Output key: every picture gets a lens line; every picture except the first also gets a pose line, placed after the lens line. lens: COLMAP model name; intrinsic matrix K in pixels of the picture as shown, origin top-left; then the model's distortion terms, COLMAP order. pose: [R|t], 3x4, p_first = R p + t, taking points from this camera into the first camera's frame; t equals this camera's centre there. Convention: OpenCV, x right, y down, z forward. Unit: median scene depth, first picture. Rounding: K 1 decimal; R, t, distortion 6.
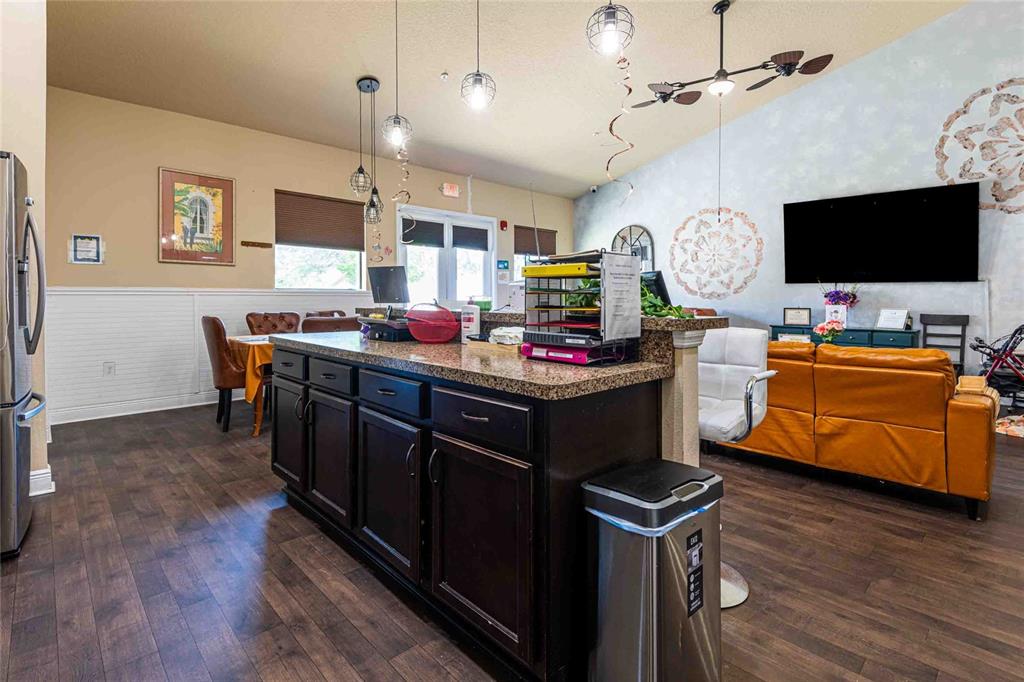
lens RADIAL K [[492.3, 0, 507.5], [0, 492.3, 321.0], [0, 0, 1]] dist [-0.001065, -0.000637]
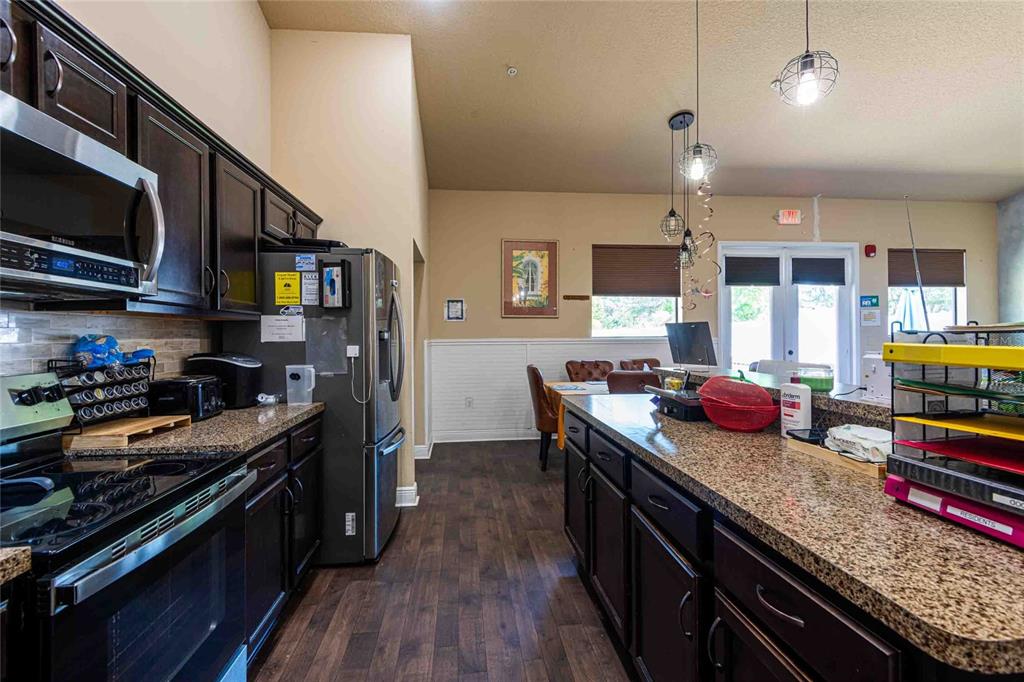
lens RADIAL K [[467.8, 0, 507.8], [0, 467.8, 334.2], [0, 0, 1]] dist [0.034800, -0.022755]
pose [[0.783848, -0.005294, -0.620930, 0.013131], [-0.023047, 0.999027, -0.037612, -0.040770], [0.620525, 0.043793, 0.782963, 0.131071]]
